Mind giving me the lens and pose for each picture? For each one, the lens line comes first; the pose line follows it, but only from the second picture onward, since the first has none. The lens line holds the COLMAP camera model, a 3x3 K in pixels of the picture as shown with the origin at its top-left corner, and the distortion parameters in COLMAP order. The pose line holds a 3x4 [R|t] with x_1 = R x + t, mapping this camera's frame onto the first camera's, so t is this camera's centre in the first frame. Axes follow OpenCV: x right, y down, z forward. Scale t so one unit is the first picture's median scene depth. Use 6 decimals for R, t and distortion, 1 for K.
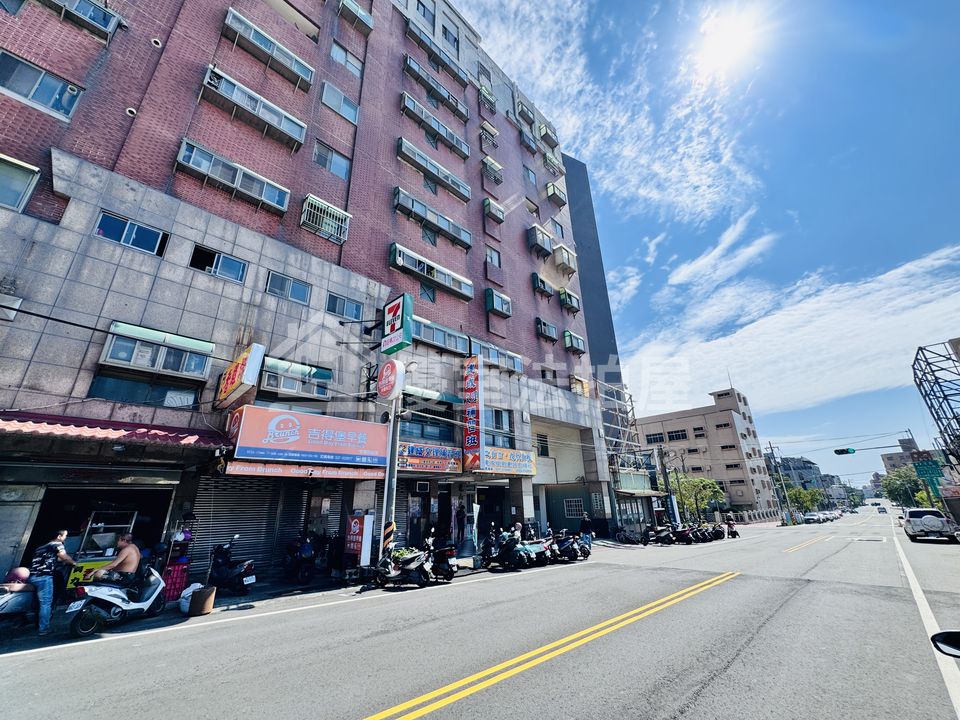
lens RADIAL K [[382.8, 0, 480.8], [0, 382.8, 359.5], [0, 0, 1]] dist [-0.004398, 0.000778]
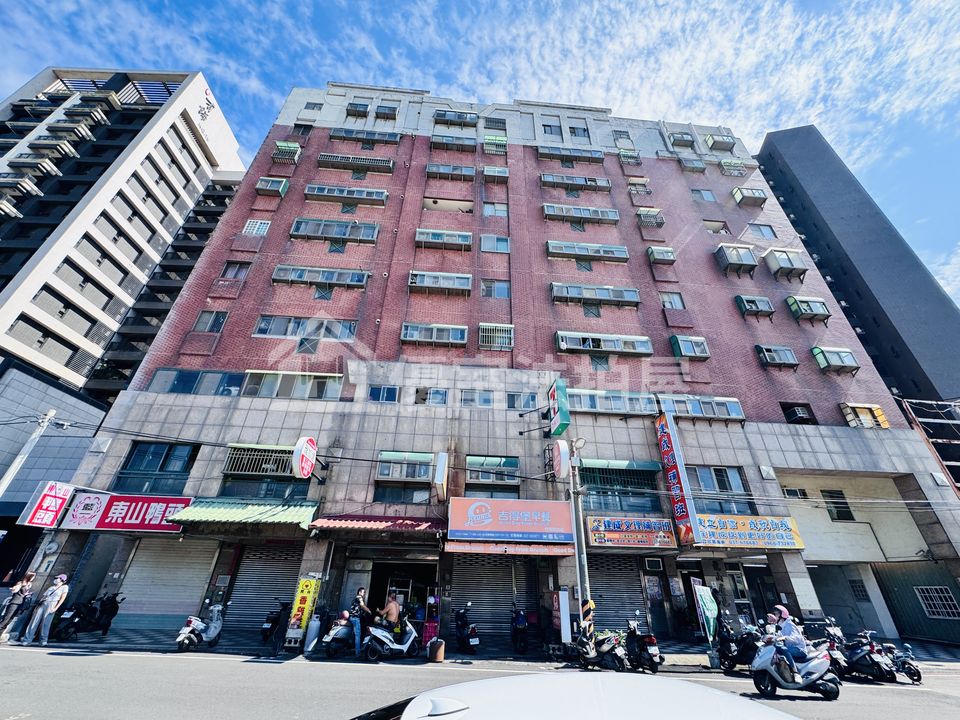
lens RADIAL K [[382.8, 0, 480.3], [0, 382.8, 360.4], [0, 0, 1]] dist [-0.004398, 0.000778]
pose [[0.760613, -0.295587, -0.578011, 0.257837], [0.194510, 0.953193, -0.231491, -0.006429], [0.619382, 0.063646, 0.782506, -0.020442]]
